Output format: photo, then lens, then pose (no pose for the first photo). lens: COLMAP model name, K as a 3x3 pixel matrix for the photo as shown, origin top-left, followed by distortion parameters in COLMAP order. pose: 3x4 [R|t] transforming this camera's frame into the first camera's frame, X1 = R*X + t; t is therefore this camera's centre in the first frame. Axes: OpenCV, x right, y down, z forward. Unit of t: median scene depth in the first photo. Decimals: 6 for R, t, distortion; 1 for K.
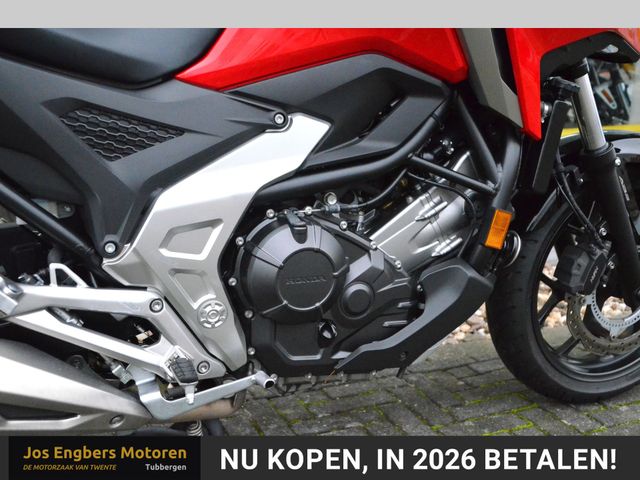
lens RADIAL K [[866.7, 0, 308.5], [0, 866.7, 241.3], [0, 0, 1]] dist [0.015950, 0.474400]
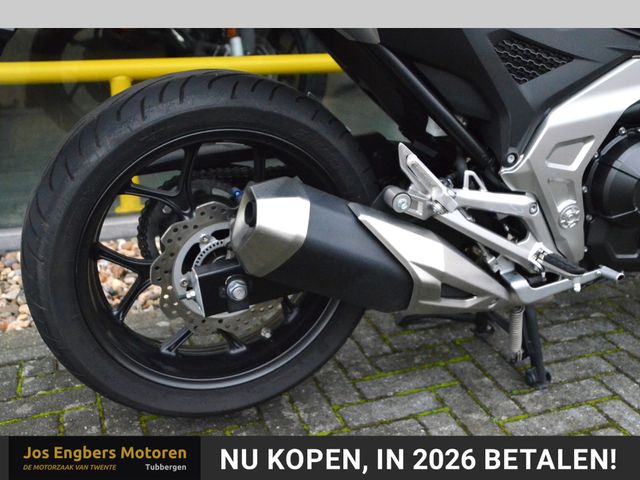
lens RADIAL K [[866.7, 0, 308.5], [0, 866.7, 241.3], [0, 0, 1]] dist [0.015950, 0.474400]
pose [[0.999287, 0.037662, -0.002664, -0.474806], [-0.037038, 0.991520, 0.124562, -0.017346], [0.007333, -0.124374, 0.992208, -0.178798]]
